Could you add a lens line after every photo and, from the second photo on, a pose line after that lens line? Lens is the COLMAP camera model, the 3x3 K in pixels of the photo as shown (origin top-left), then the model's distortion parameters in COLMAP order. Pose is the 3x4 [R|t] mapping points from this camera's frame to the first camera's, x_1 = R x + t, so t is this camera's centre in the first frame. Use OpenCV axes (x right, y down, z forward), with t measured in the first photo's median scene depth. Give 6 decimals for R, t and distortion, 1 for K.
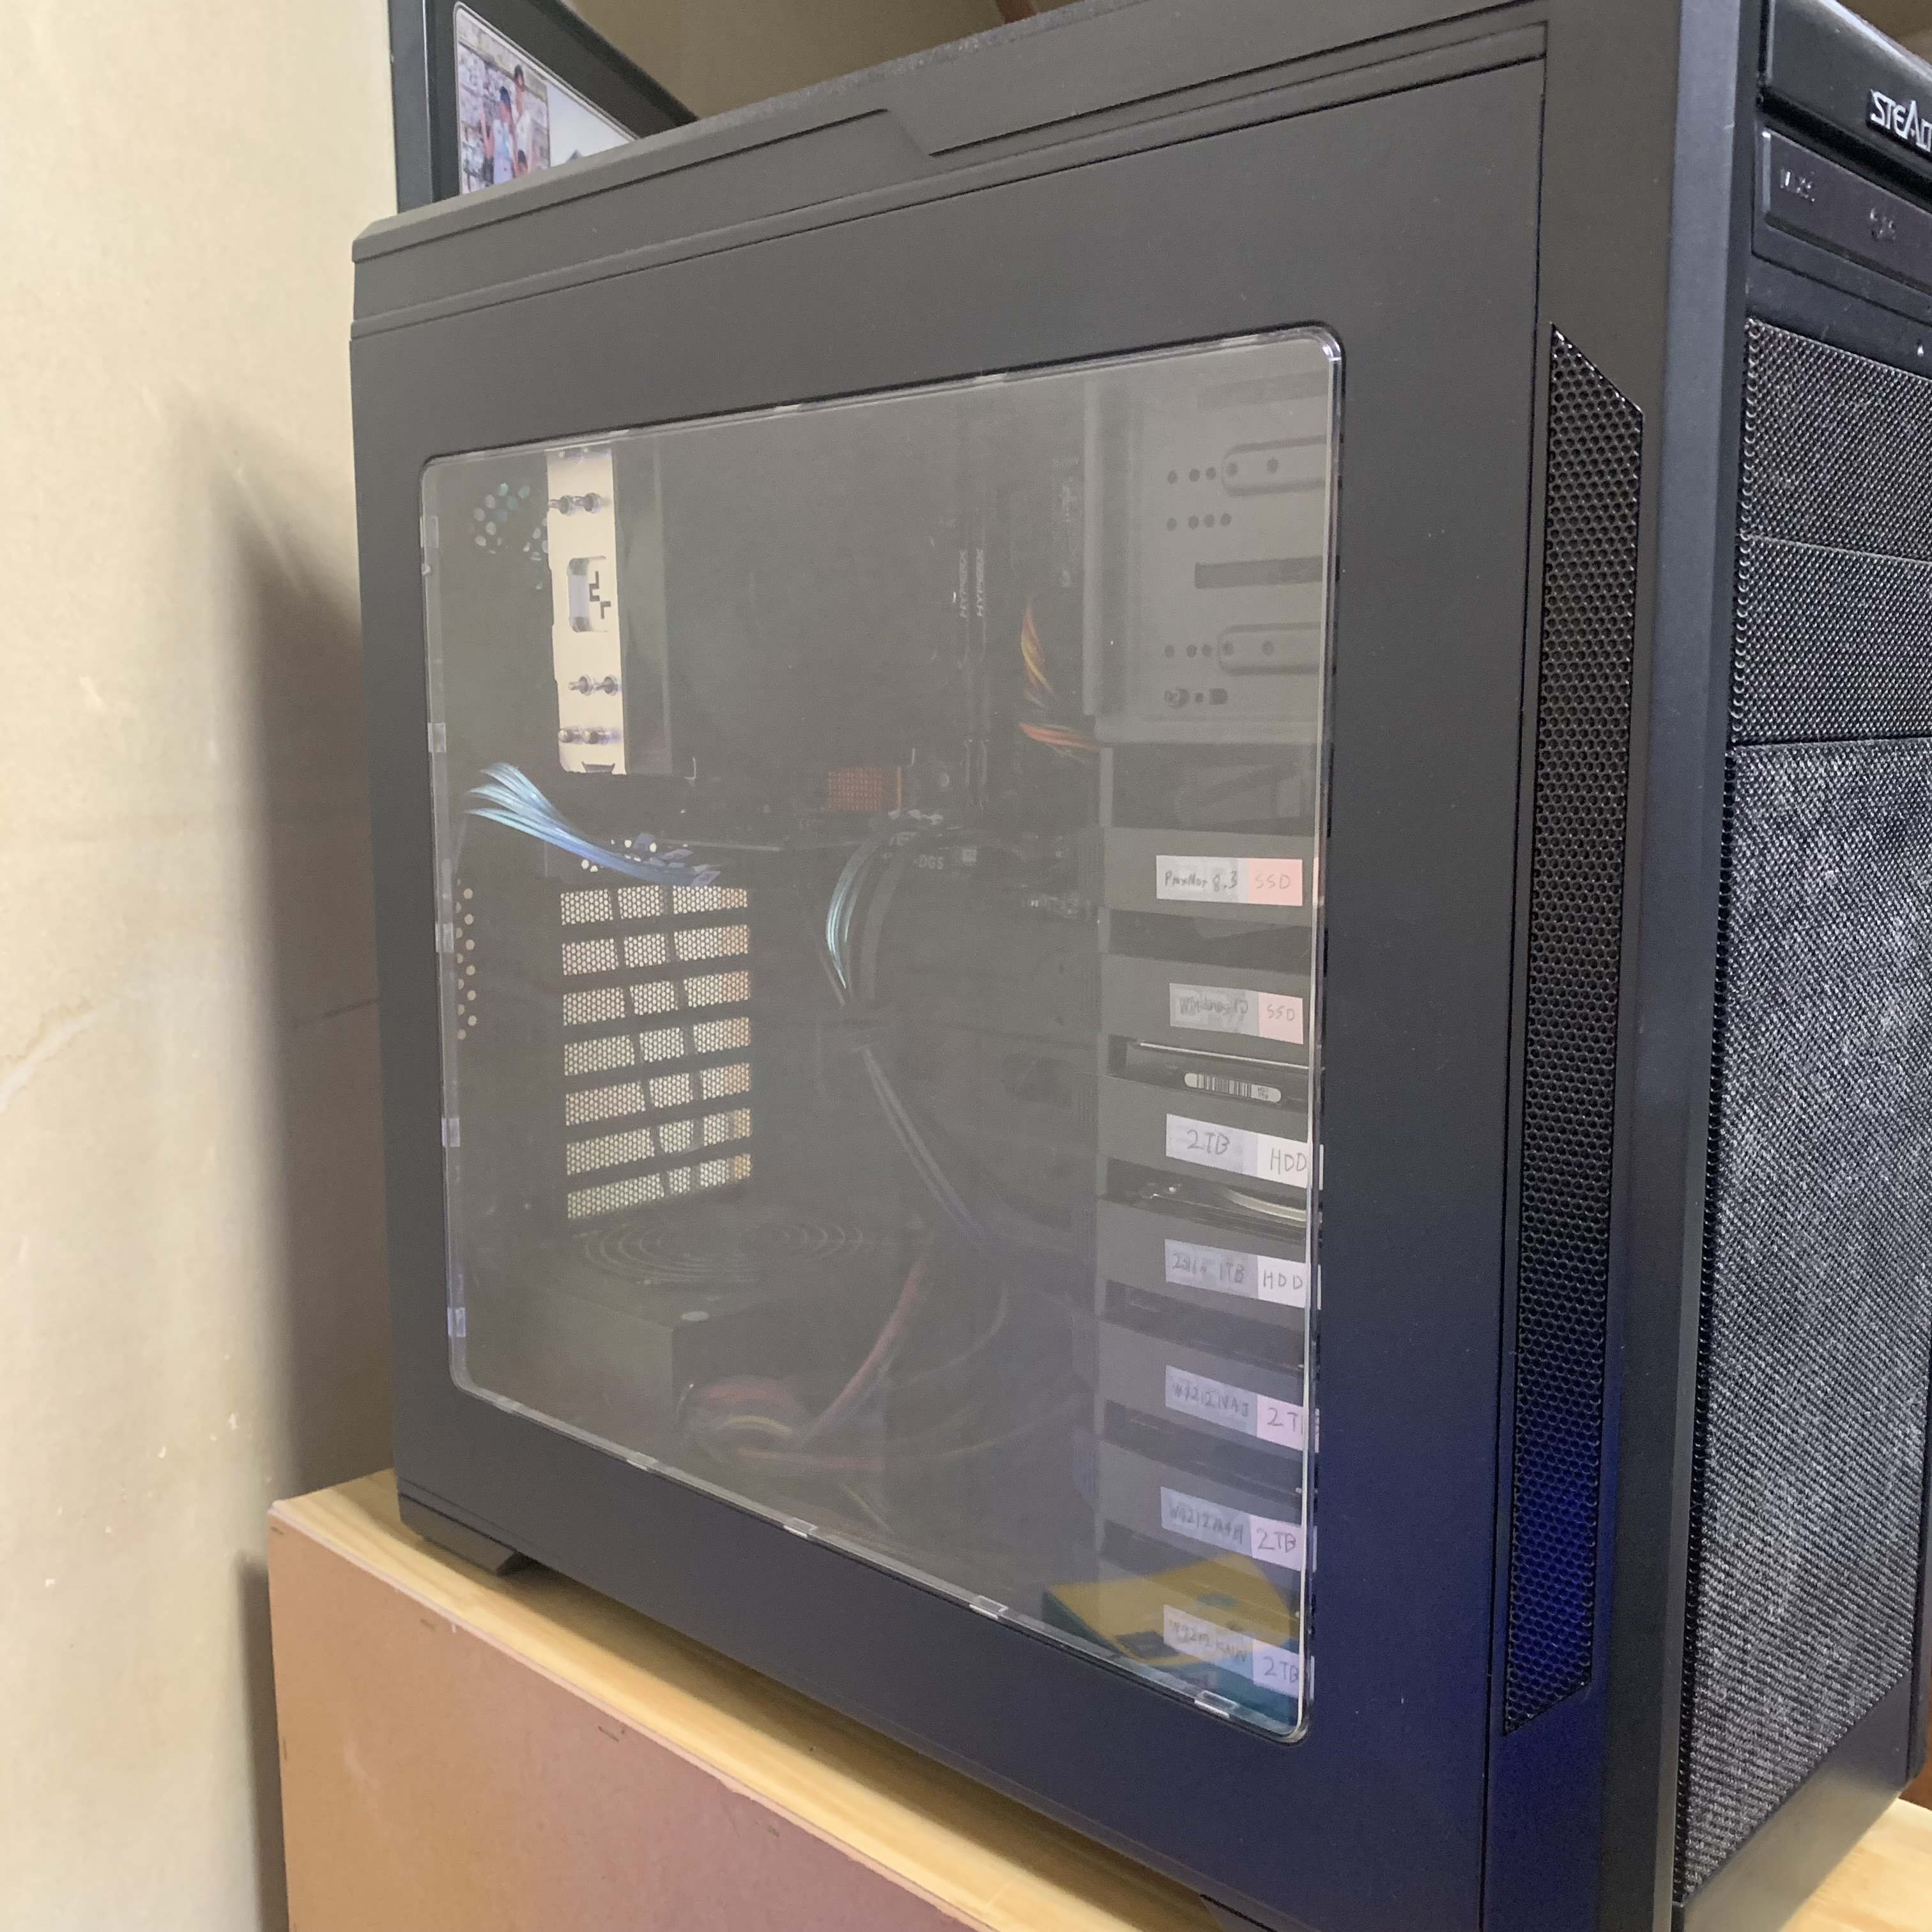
lens RADIAL K [[2050.0, 0, 969.7], [0, 2050.0, 976.9], [0, 0, 1]] dist [-0.014007, 0.000000]
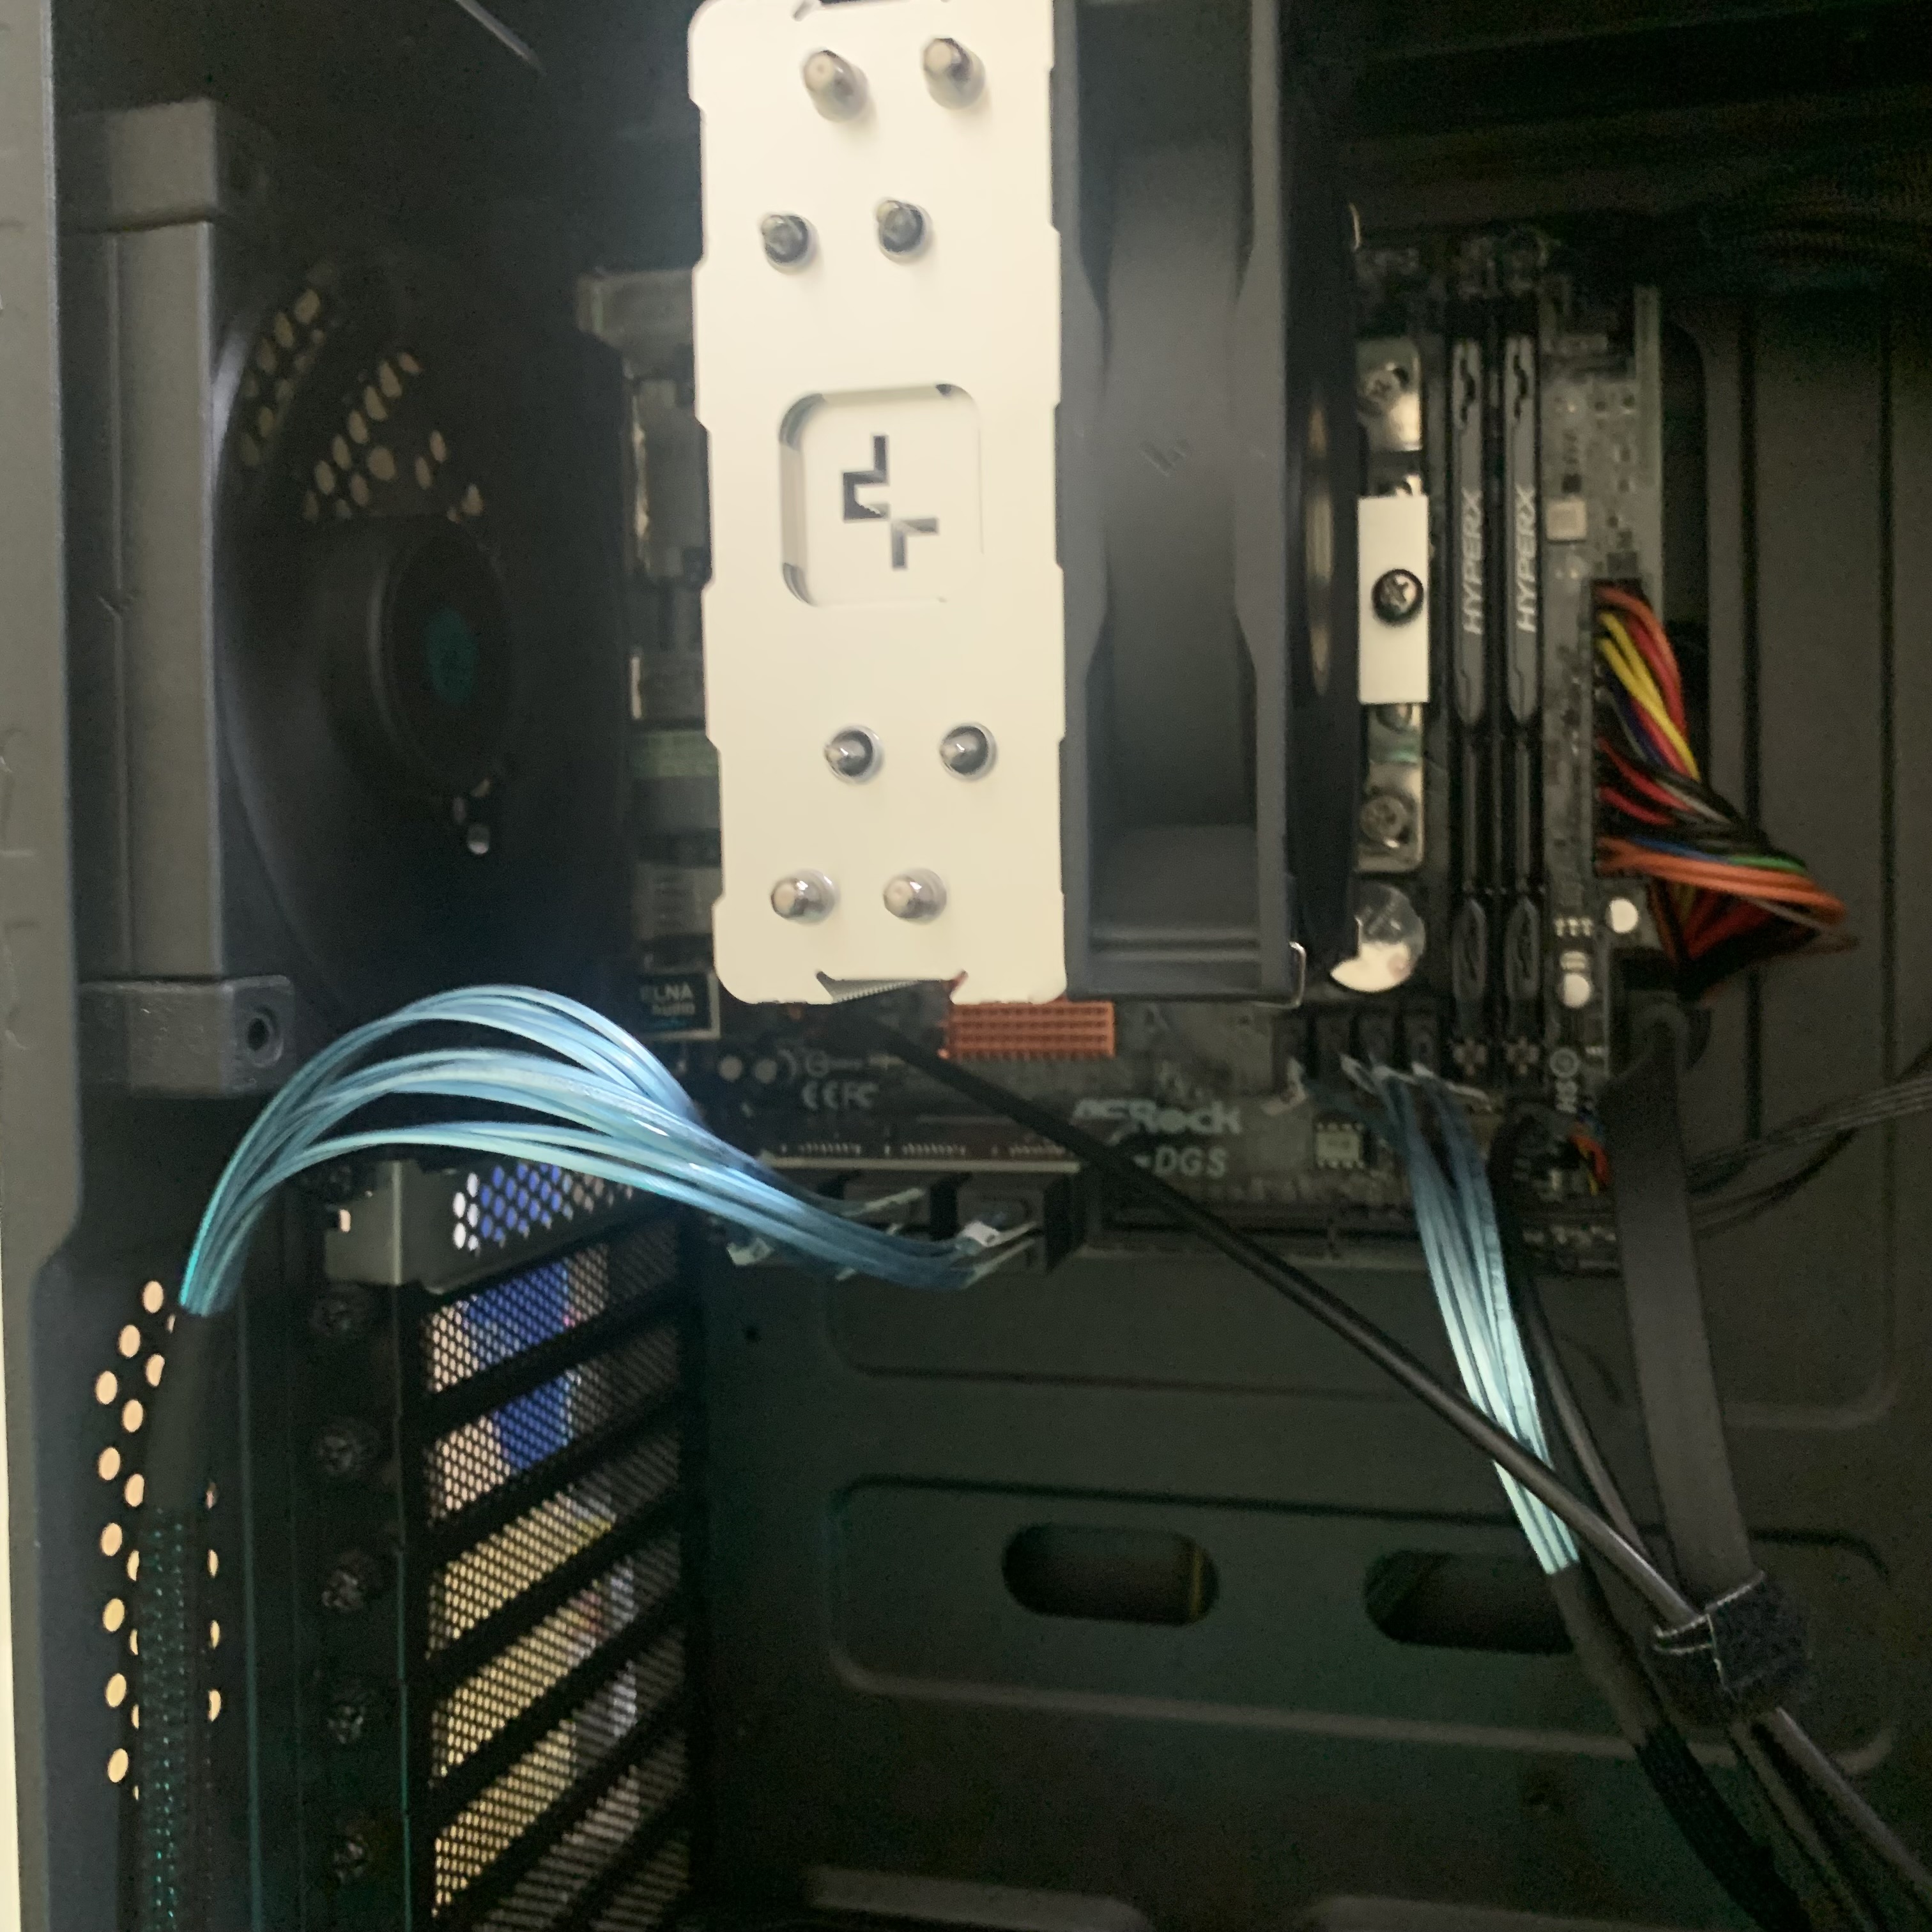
lens RADIAL K [[2050.0, 0, 974.8], [0, 2050.0, 948.6], [0, 0, 1]] dist [-0.014007, 0.000000]
pose [[0.873431, -0.025819, 0.486262, -0.454796], [0.081645, 0.992222, -0.093968, -0.101059], [-0.480054, 0.121776, 0.868746, 0.927622]]
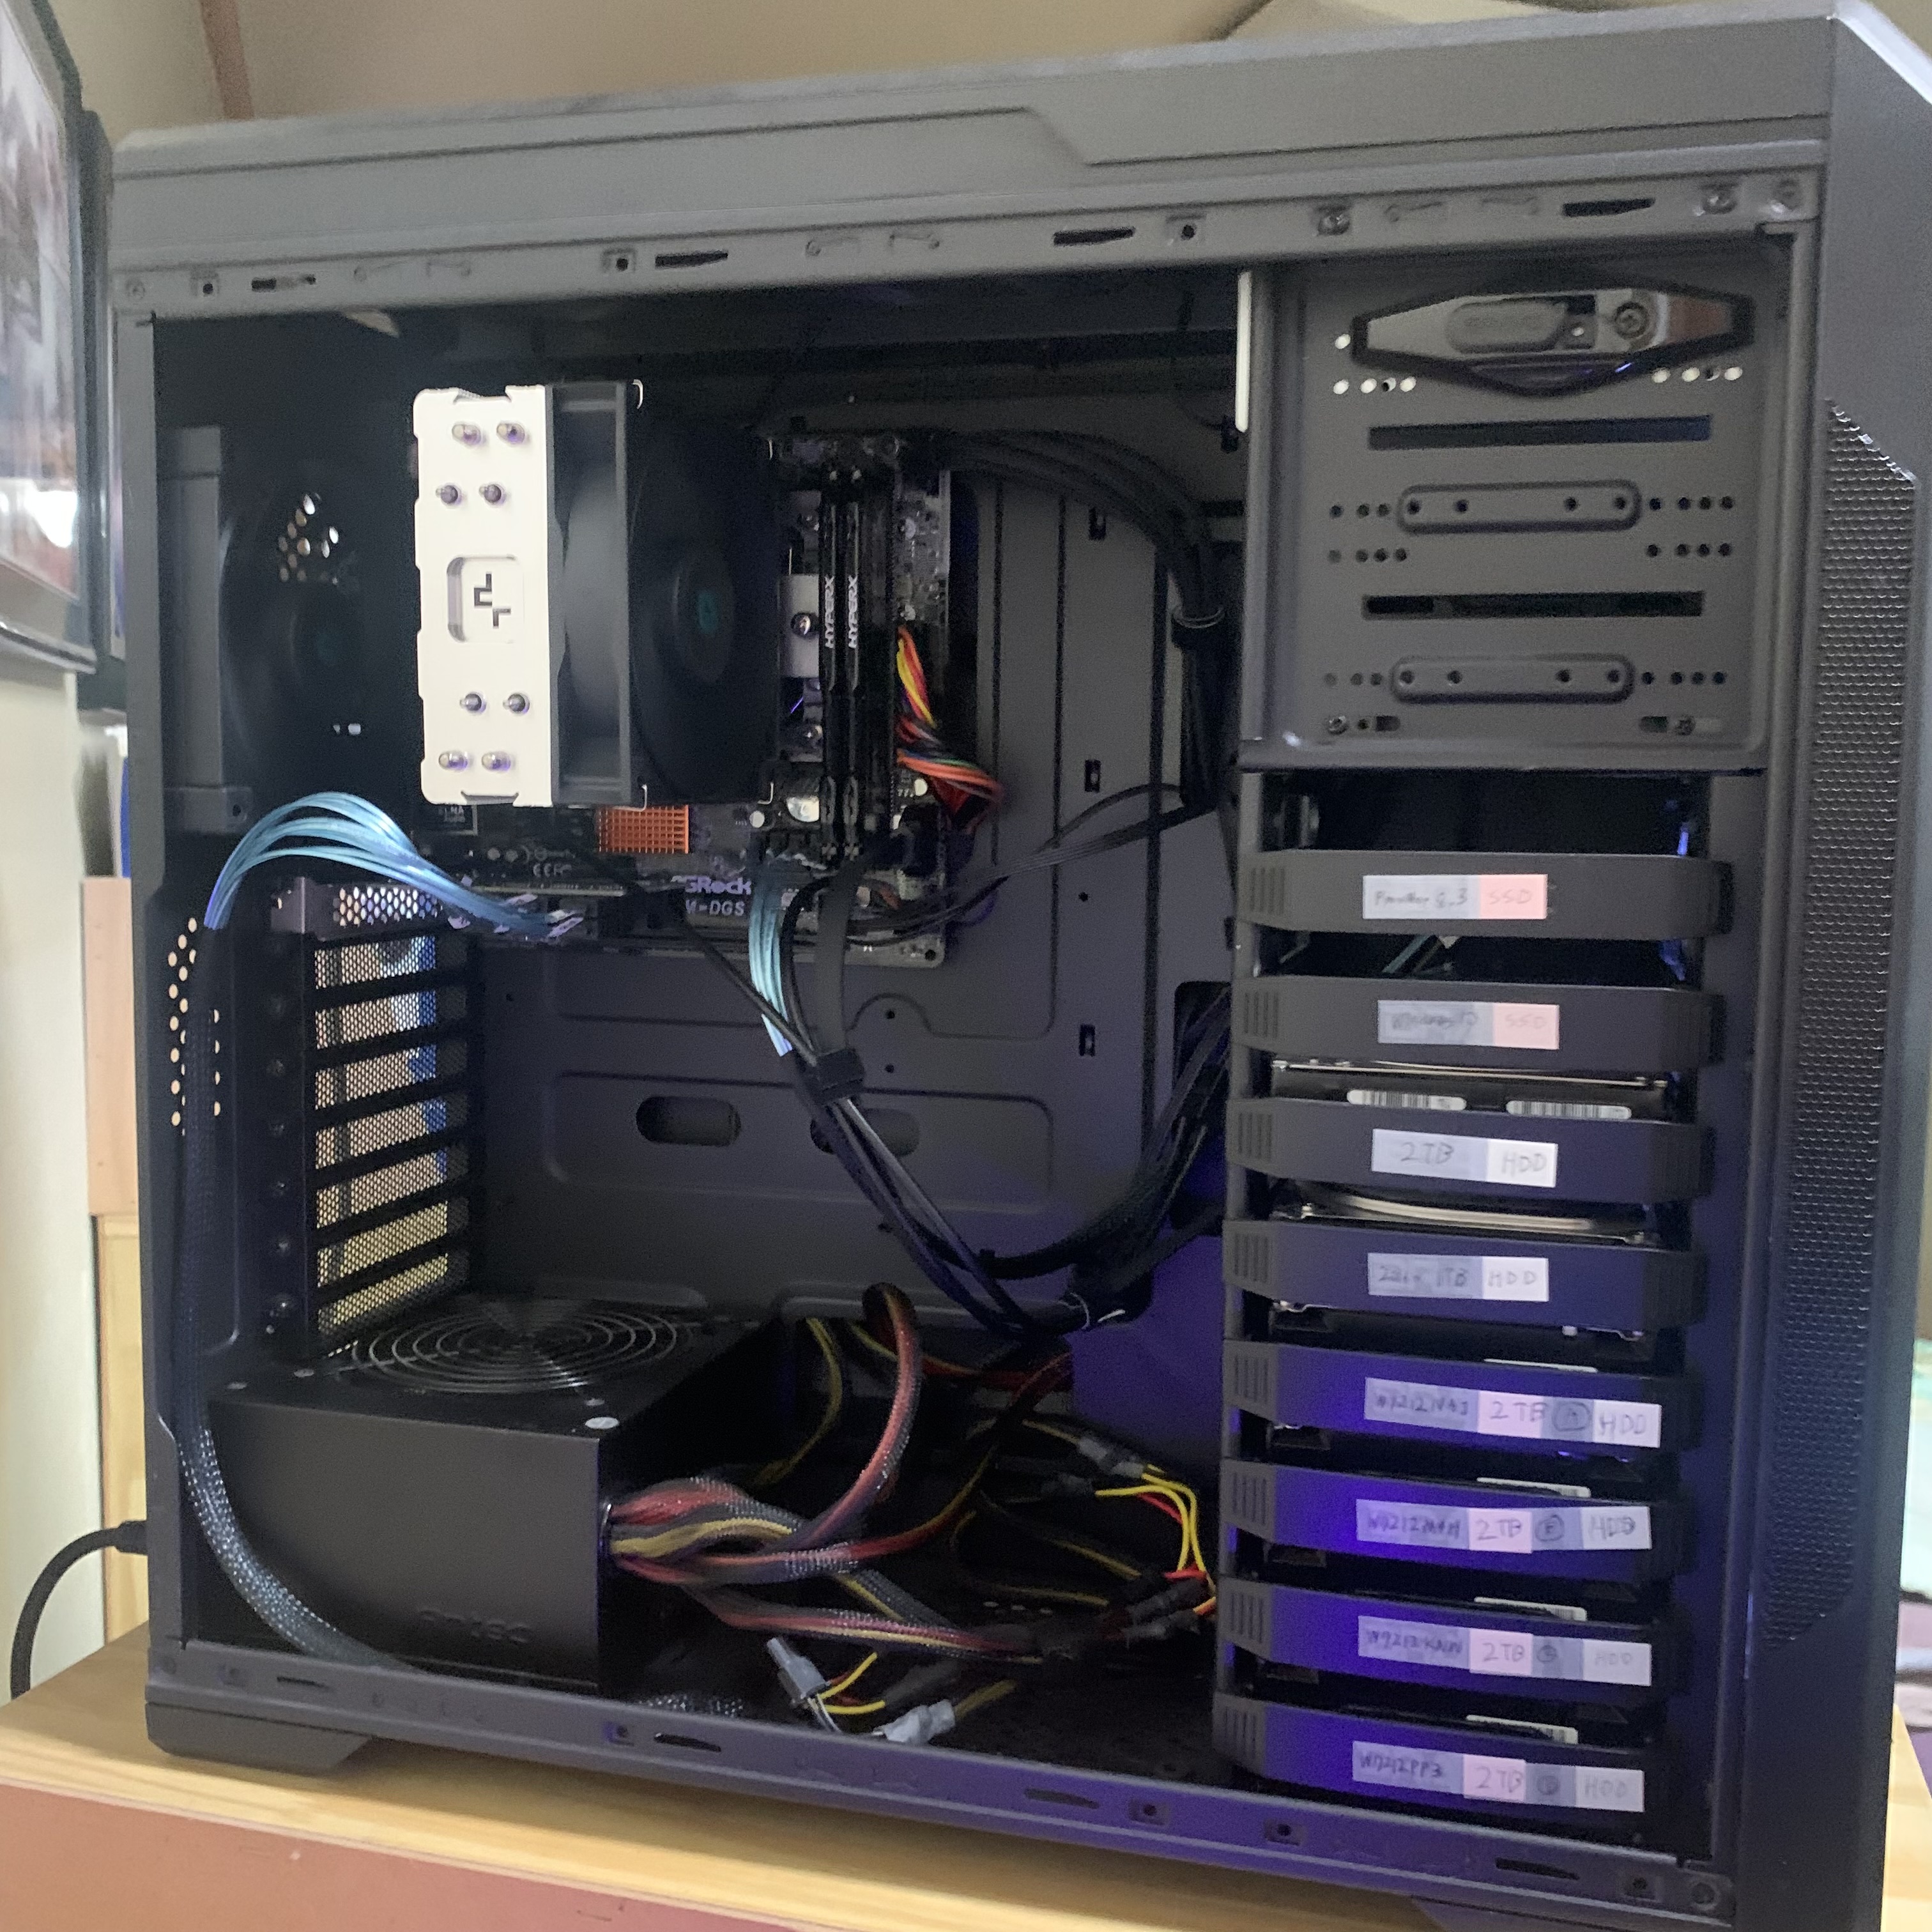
lens RADIAL K [[2050.0, 0, 1006.6], [0, 2050.0, 983.9], [0, 0, 1]] dist [-0.014007, 0.000000]
pose [[0.875087, -0.030932, 0.482976, -0.552221], [0.048894, 0.998500, -0.024641, 0.010693], [-0.481489, 0.045178, 0.875287, 0.189691]]
